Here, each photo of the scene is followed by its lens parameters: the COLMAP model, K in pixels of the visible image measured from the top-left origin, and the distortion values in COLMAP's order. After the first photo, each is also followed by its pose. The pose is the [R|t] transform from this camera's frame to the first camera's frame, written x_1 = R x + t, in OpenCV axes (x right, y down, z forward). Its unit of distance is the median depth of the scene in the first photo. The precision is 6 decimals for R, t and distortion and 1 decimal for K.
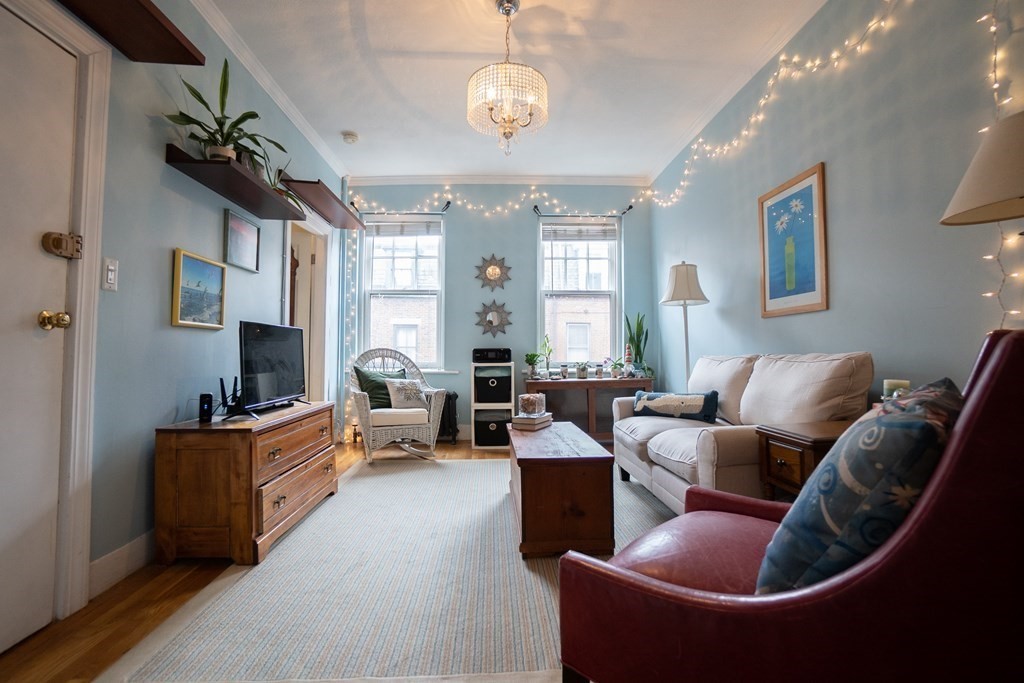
lens RADIAL K [[457.7, 0, 509.3], [0, 457.7, 337.0], [0, 0, 1]] dist [-0.064400, 0.023791]
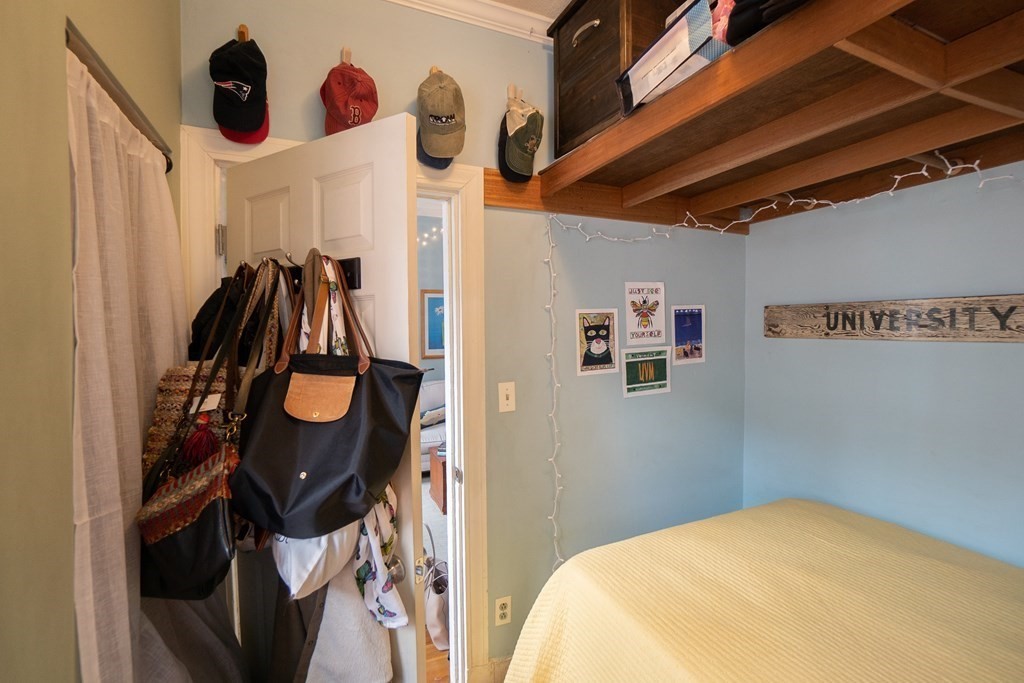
lens RADIAL K [[457.7, 0, 509.3], [0, 457.7, 337.0], [0, 0, 1]] dist [-0.064400, 0.023791]
pose [[-0.369332, -0.002371, 0.929295, -0.783790], [-0.023661, 0.999697, -0.006853, -0.080305], [-0.928996, -0.024519, -0.369276, 0.866640]]
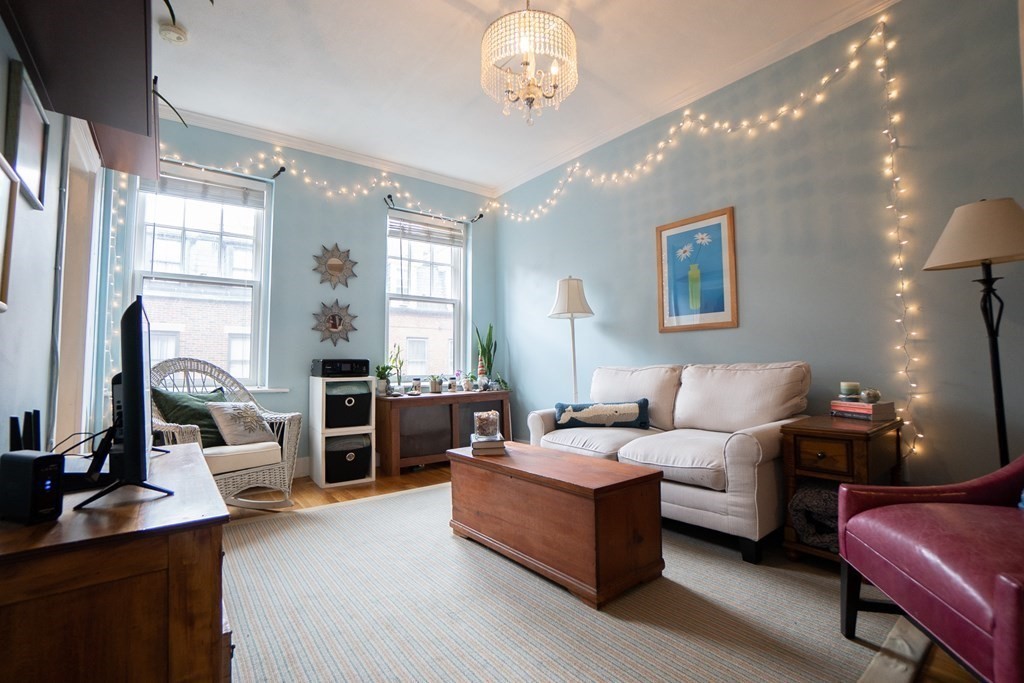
lens RADIAL K [[457.7, 0, 509.3], [0, 457.7, 337.0], [0, 0, 1]] dist [-0.064400, 0.023791]
pose [[0.820855, 0.032155, 0.570230, -0.258762], [-0.015223, 0.999291, -0.034436, 0.009042], [-0.570933, 0.019587, 0.820763, 0.178980]]
